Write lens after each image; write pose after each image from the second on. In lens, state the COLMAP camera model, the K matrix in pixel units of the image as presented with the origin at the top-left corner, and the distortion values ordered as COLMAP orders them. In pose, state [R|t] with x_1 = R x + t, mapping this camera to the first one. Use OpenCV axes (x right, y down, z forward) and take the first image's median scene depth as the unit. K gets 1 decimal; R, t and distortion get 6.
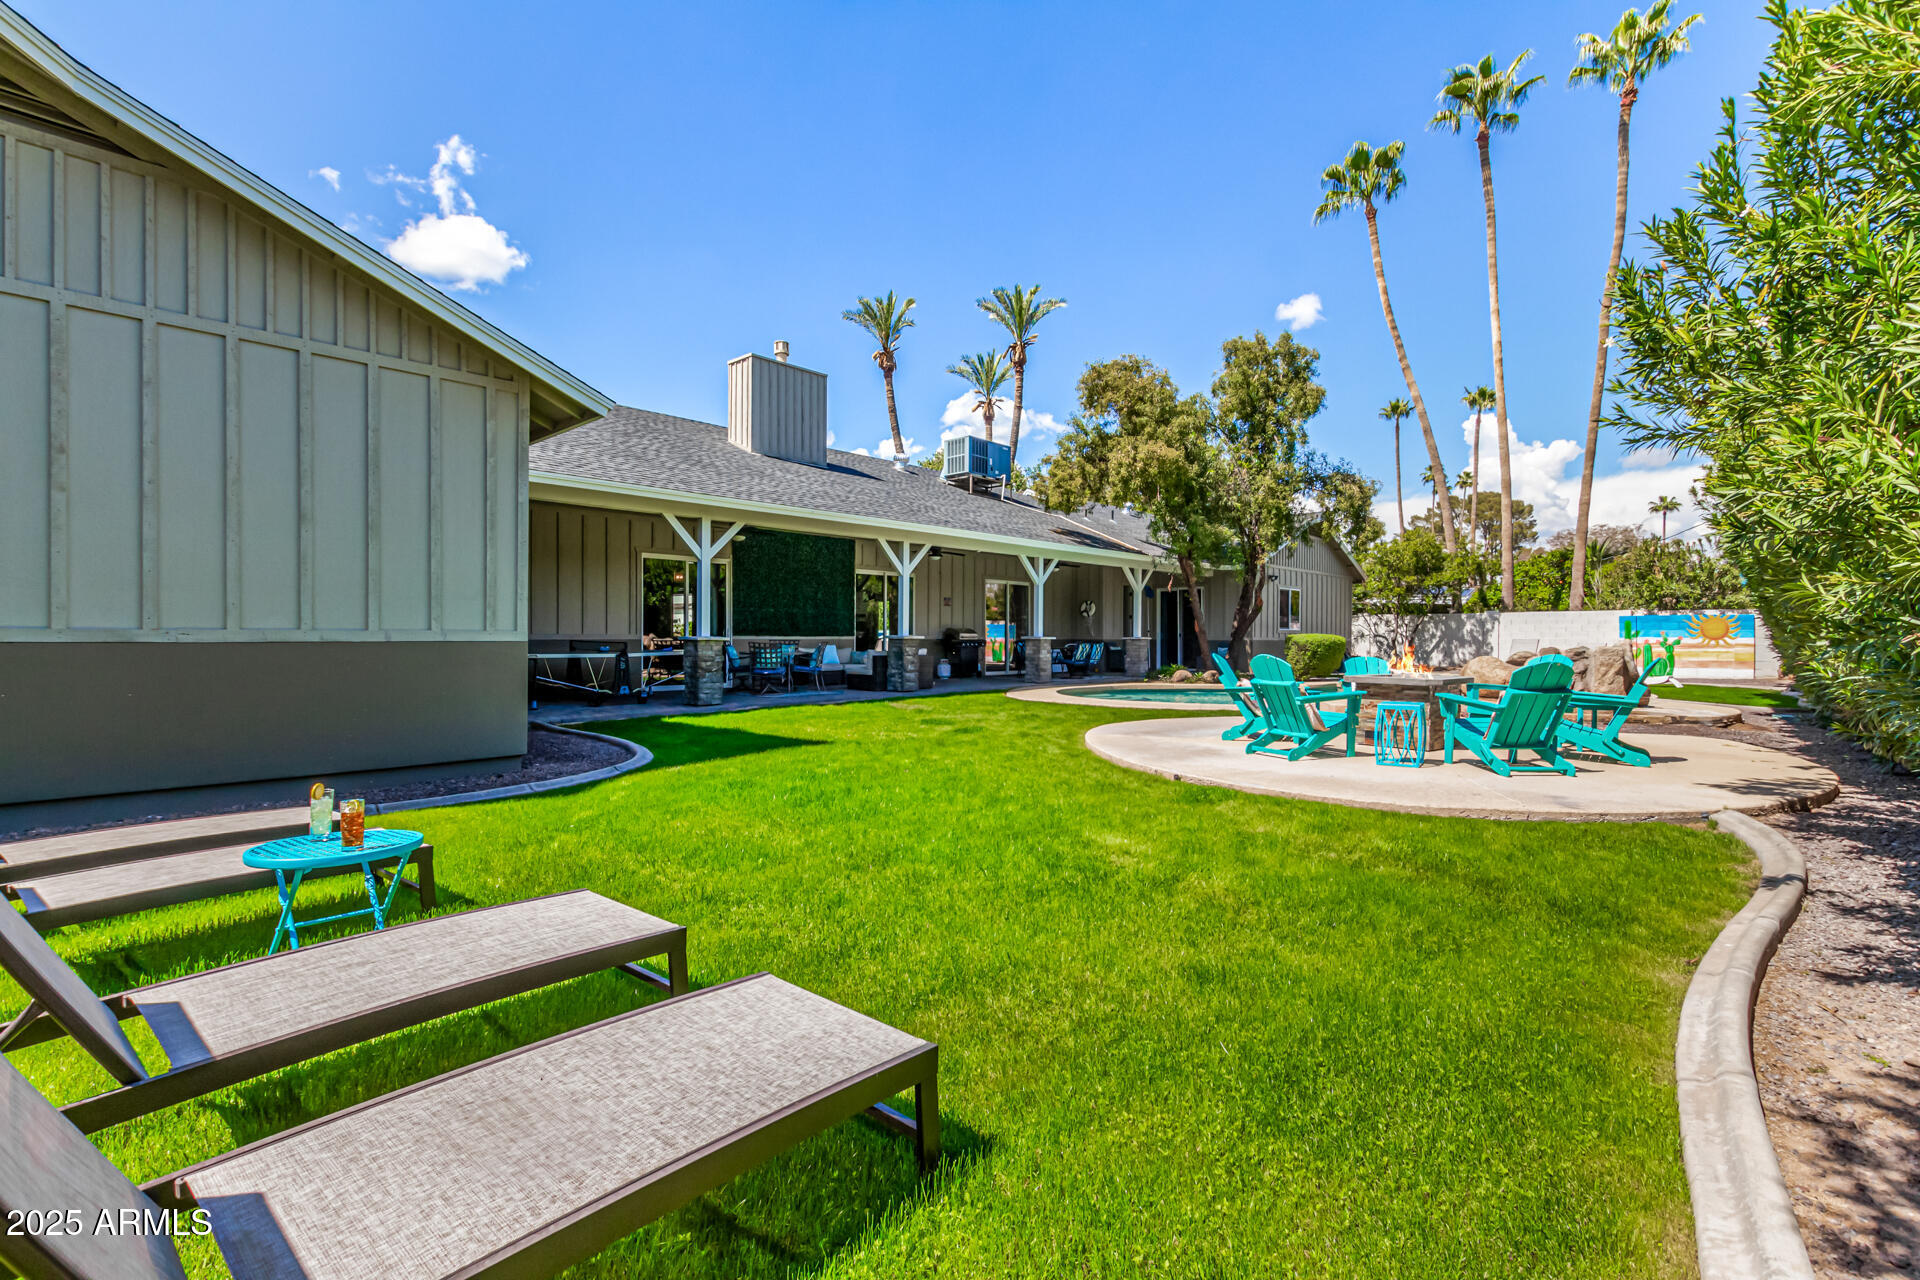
lens RADIAL K [[885.2, 0, 960.0], [0, 885.2, 640.0], [0, 0, 1]] dist [0.010785, -0.000026]
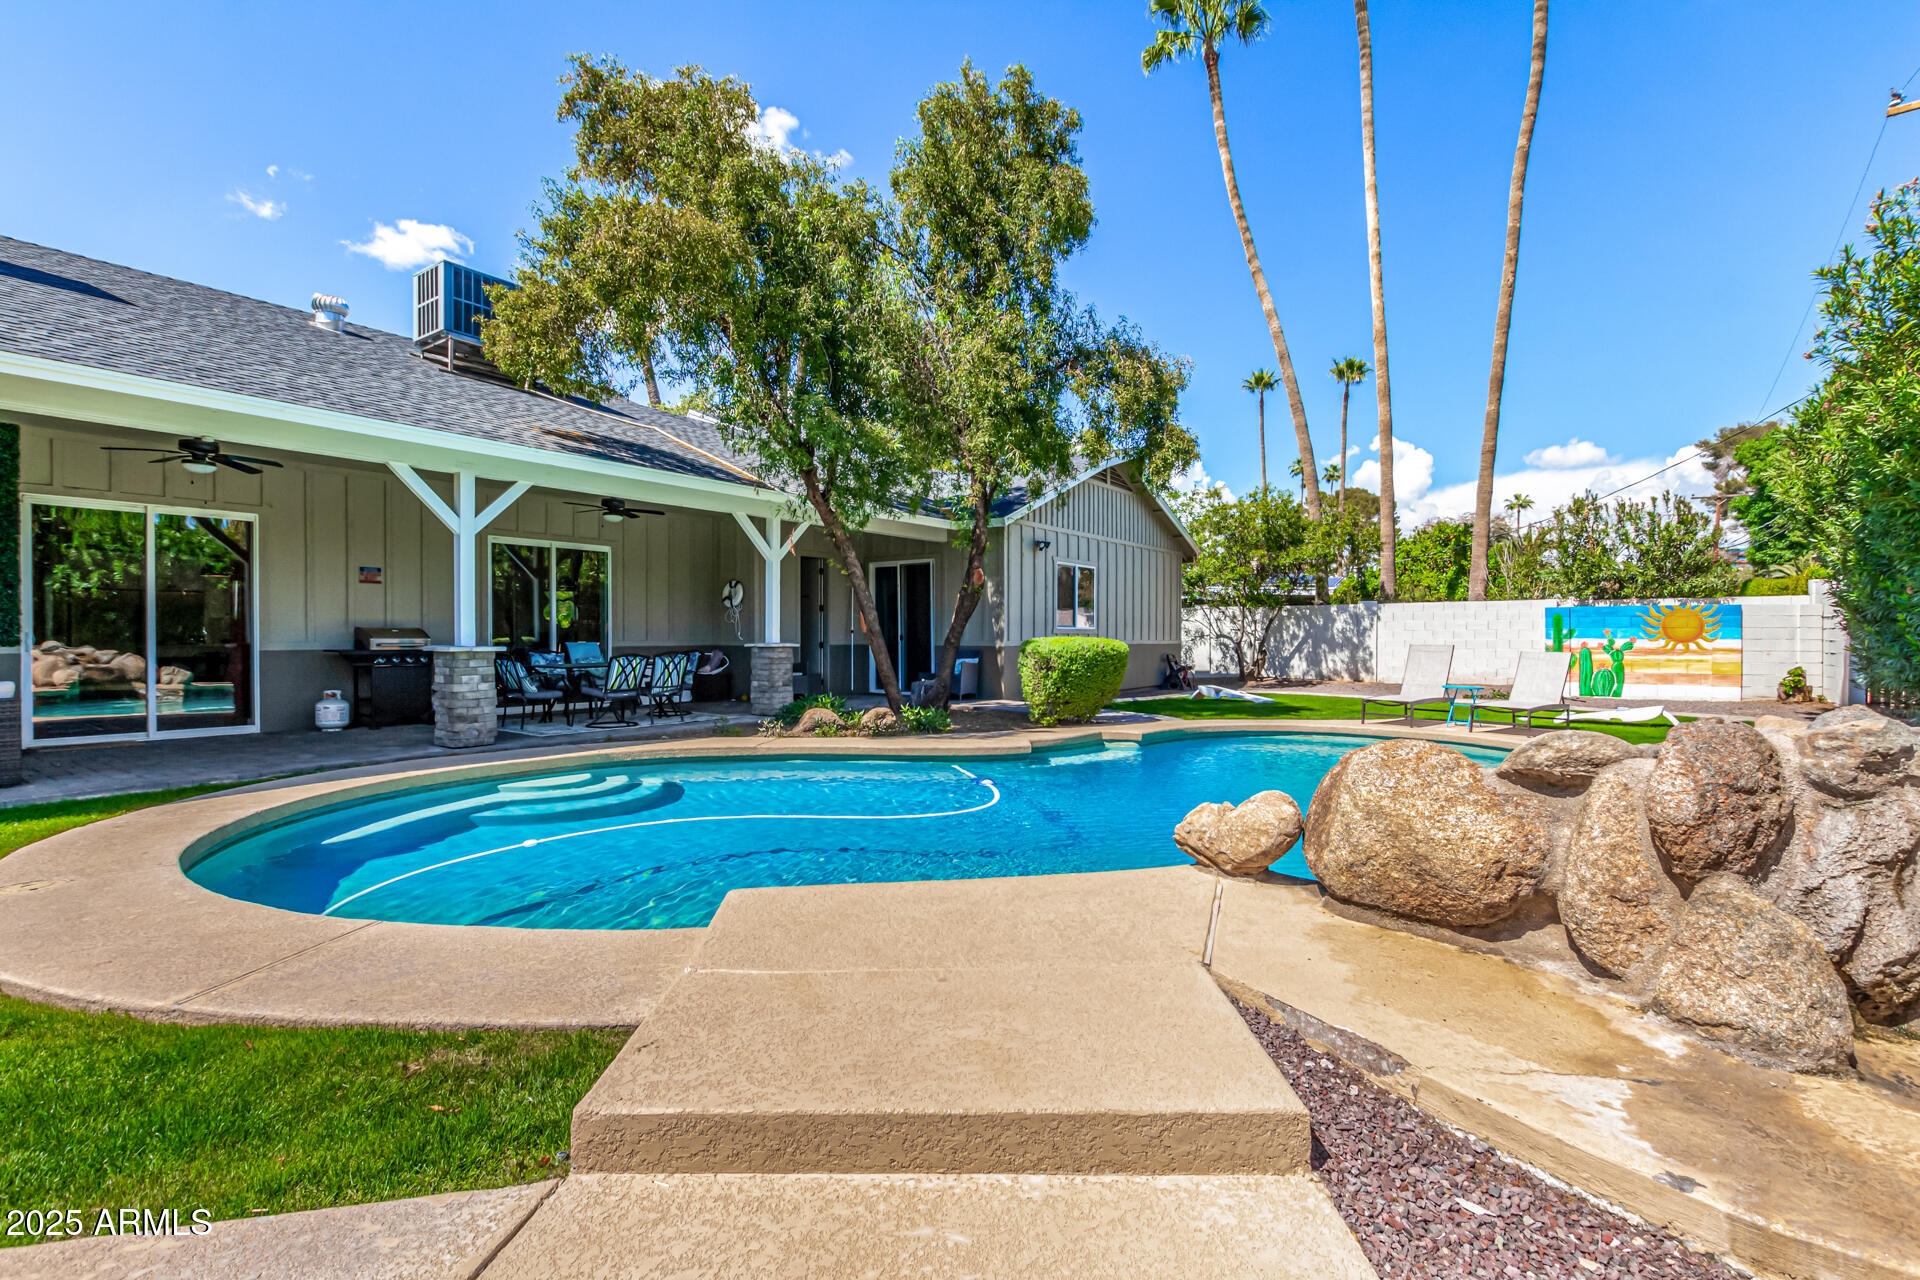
lens RADIAL K [[906.6, 0, 960.0], [0, 906.6, 640.0], [0, 0, 1]] dist [0.023993, 0.000011]
pose [[0.991766, -0.003619, 0.128015, 0.204305], [0.003326, 0.999991, 0.002504, -0.005272], [-0.128023, -0.002058, 0.991769, 0.359865]]
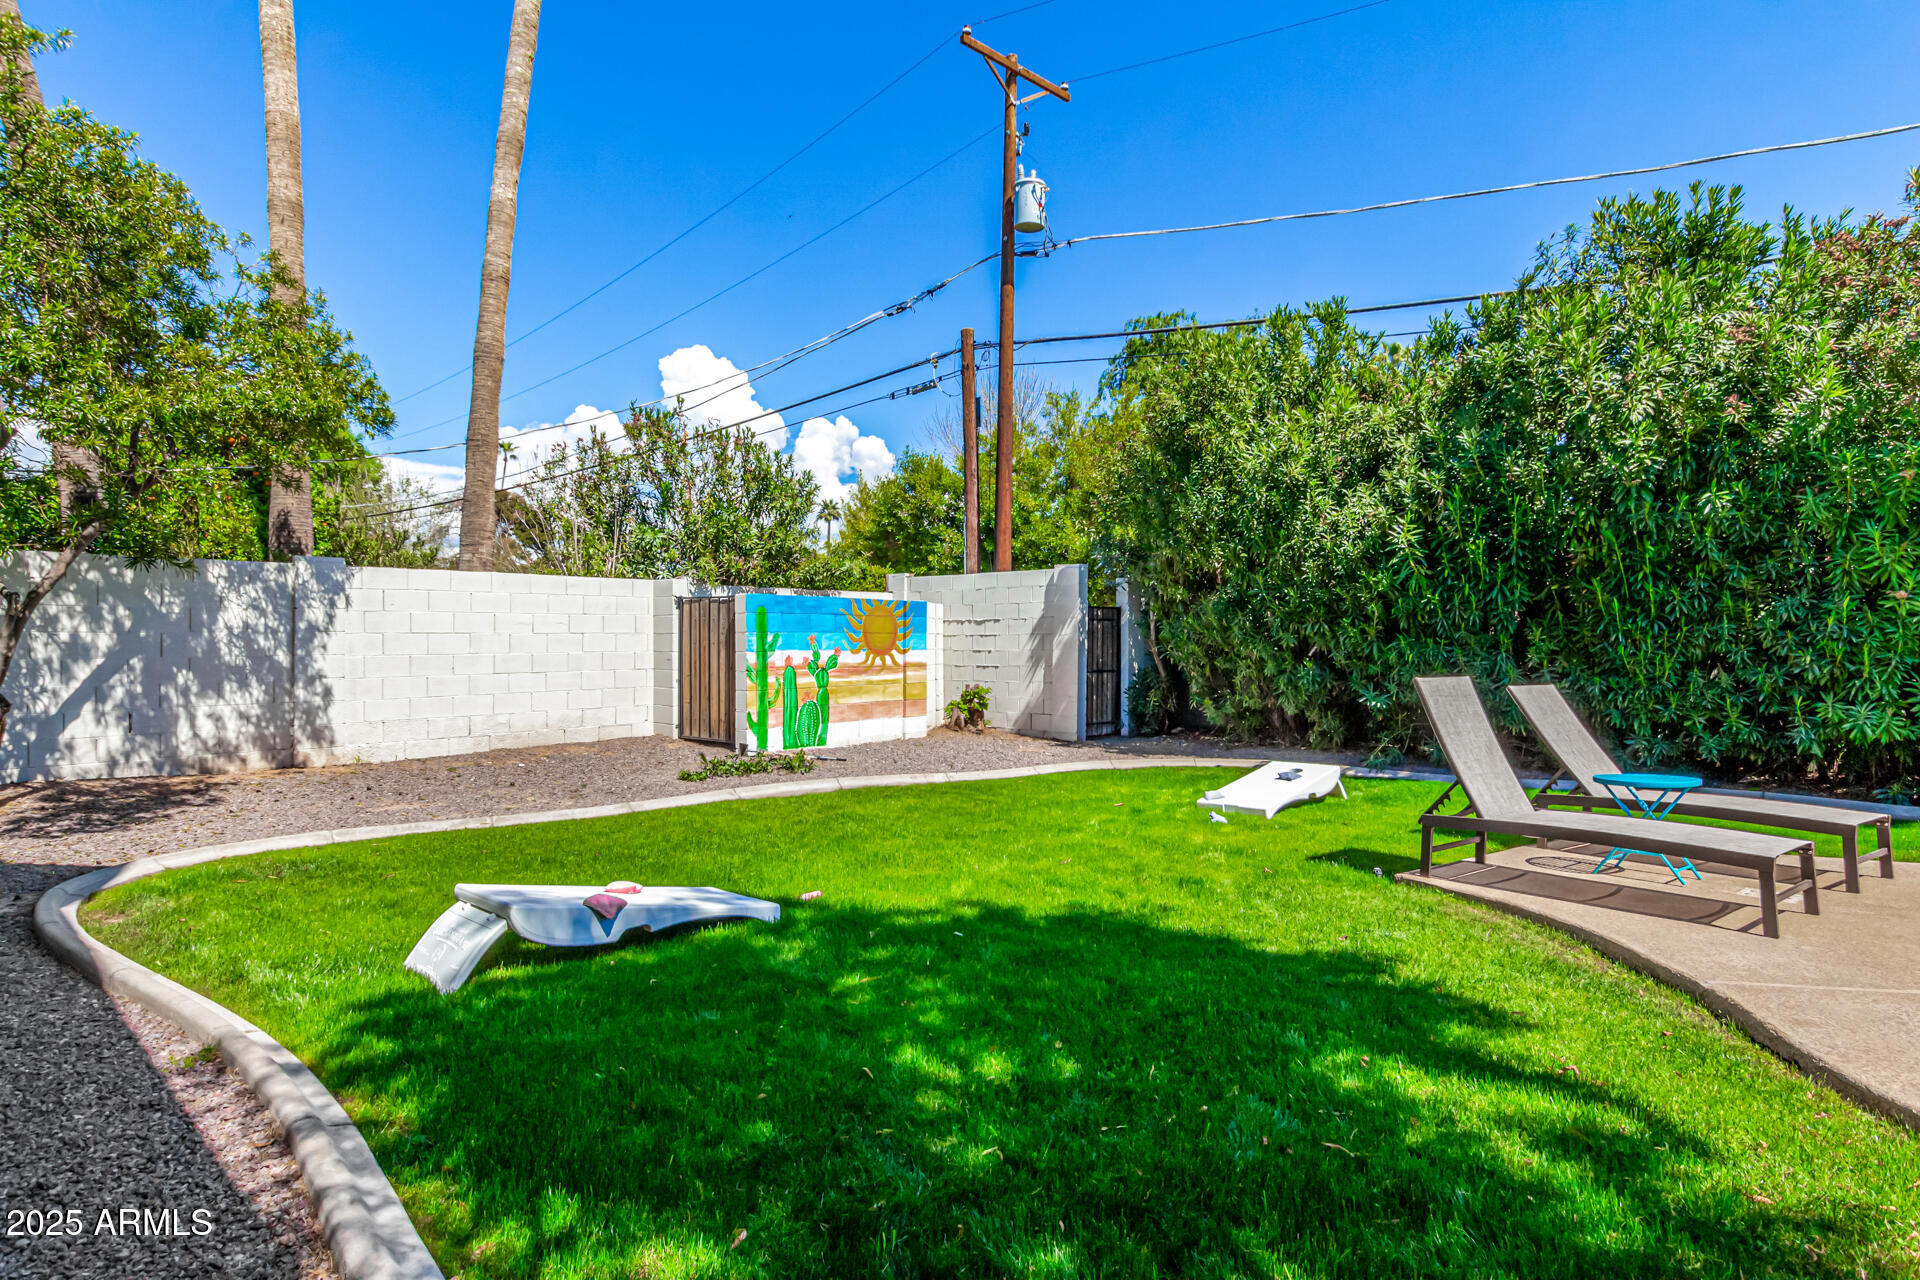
lens RADIAL K [[1093.3, 0, 960.0], [0, 1093.3, 640.0], [0, 0, 1]] dist [0.000353, 0.000325]
pose [[-0.103748, -0.005951, 0.994586, 0.274540], [-0.000616, 0.999982, 0.005919, -0.010380], [-0.994603, 0.000002, -0.103750, 0.957275]]
